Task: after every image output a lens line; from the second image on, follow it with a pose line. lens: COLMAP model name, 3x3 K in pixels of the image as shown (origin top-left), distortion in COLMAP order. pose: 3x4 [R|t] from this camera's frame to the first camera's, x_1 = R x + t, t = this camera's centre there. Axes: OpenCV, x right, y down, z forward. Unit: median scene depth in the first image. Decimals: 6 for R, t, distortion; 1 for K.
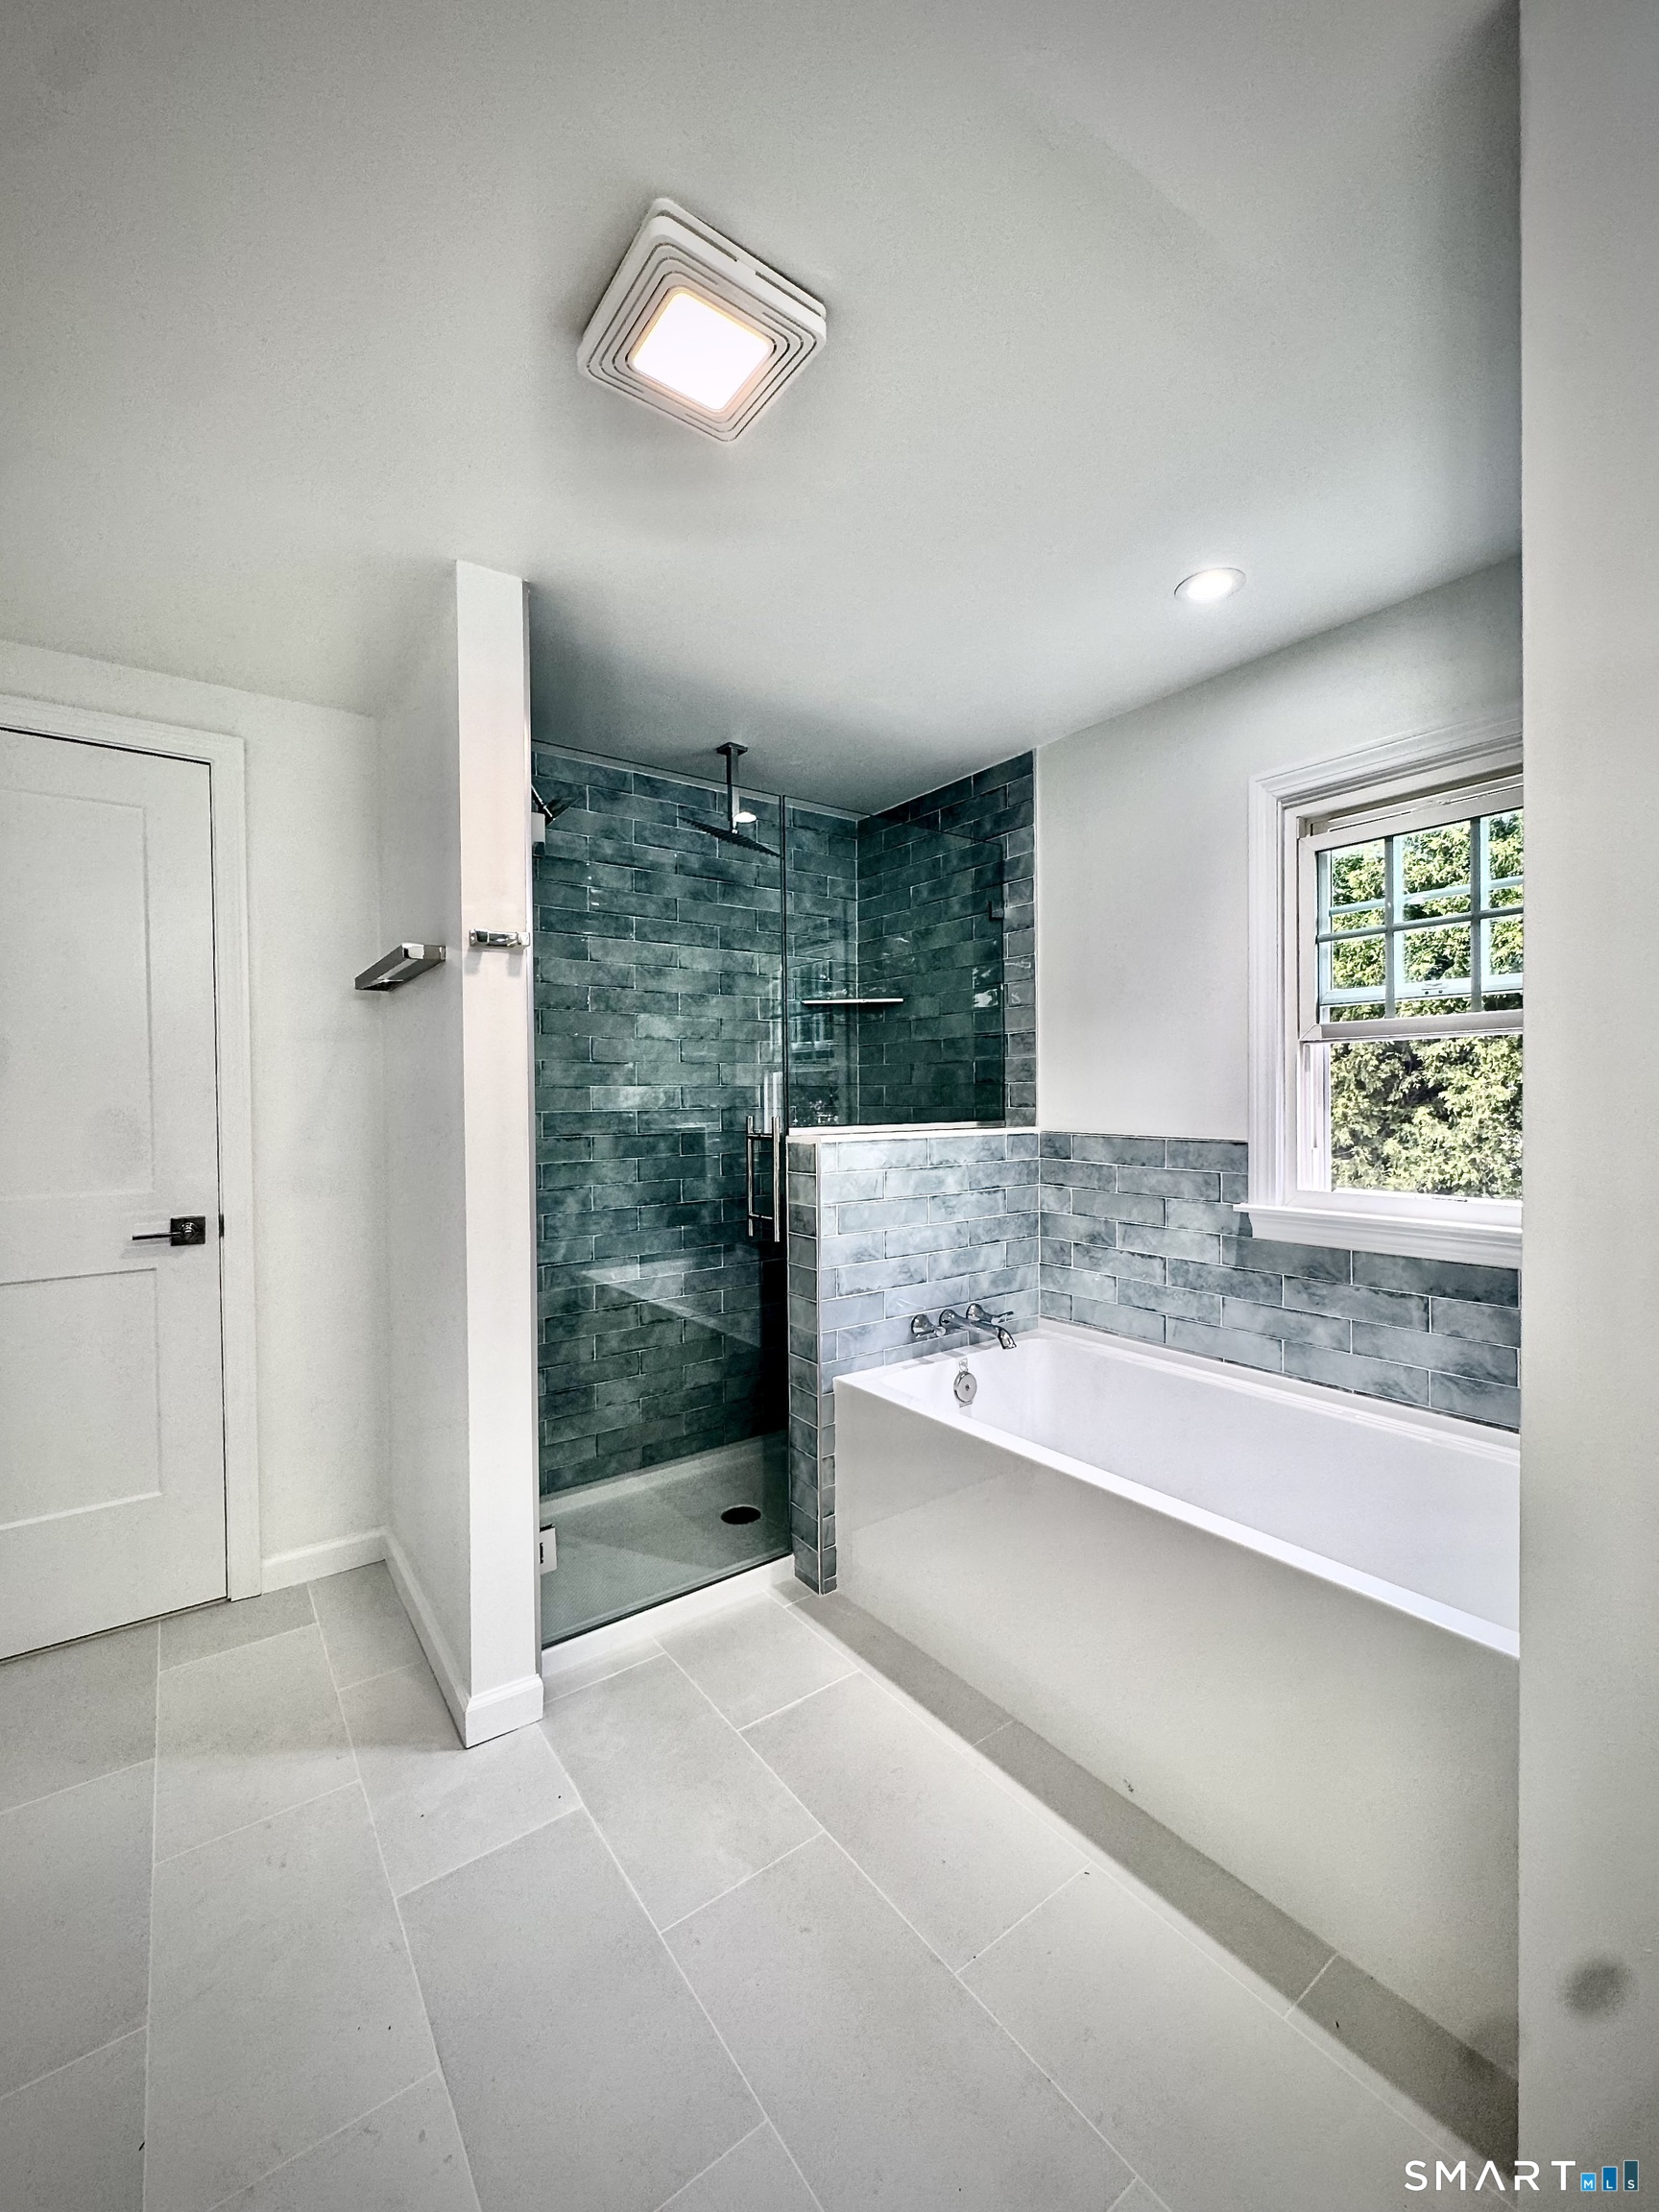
lens RADIAL K [[894.9, 0, 823.3], [0, 894.9, 1110.8], [0, 0, 1]] dist [-0.002587, 0.000183]
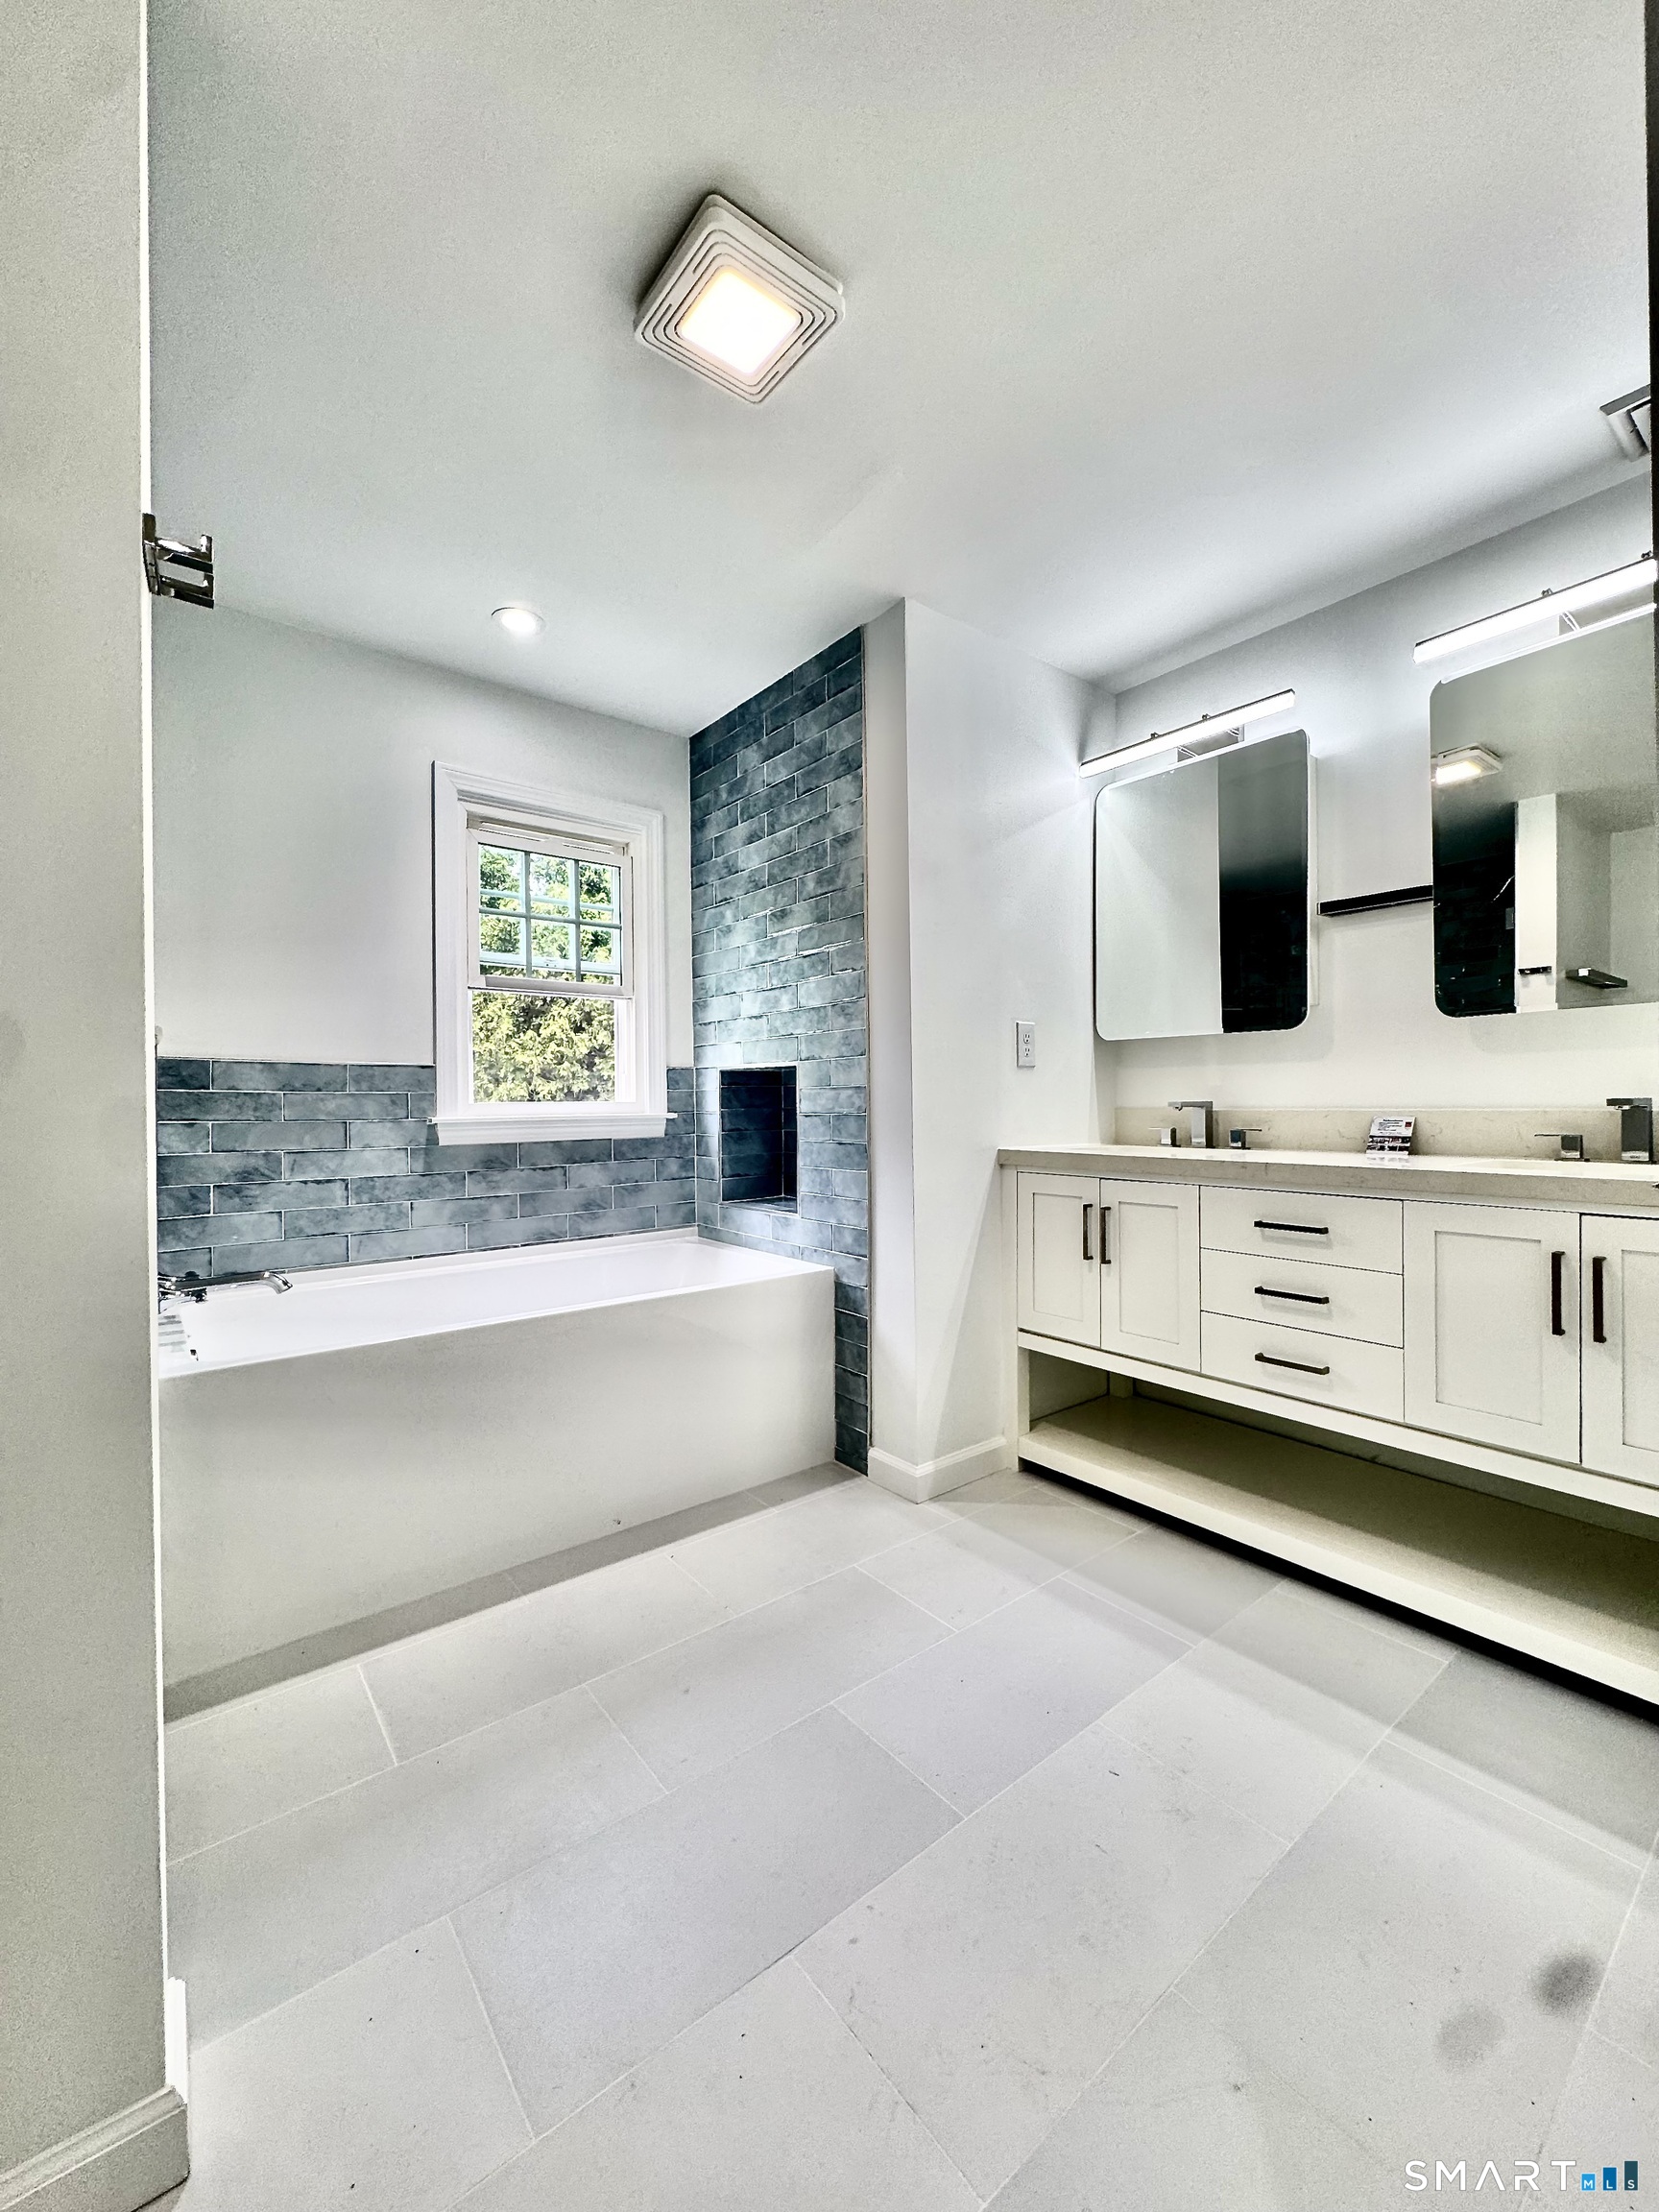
lens RADIAL K [[894.9, 0, 822.2], [0, 894.9, 1101.4], [0, 0, 1]] dist [-0.002587, 0.000183]
pose [[-0.026711, 0.007052, 0.999618, -0.685287], [0.022113, 0.999735, -0.006462, 0.095998], [-0.999399, 0.021932, -0.026860, 0.488417]]
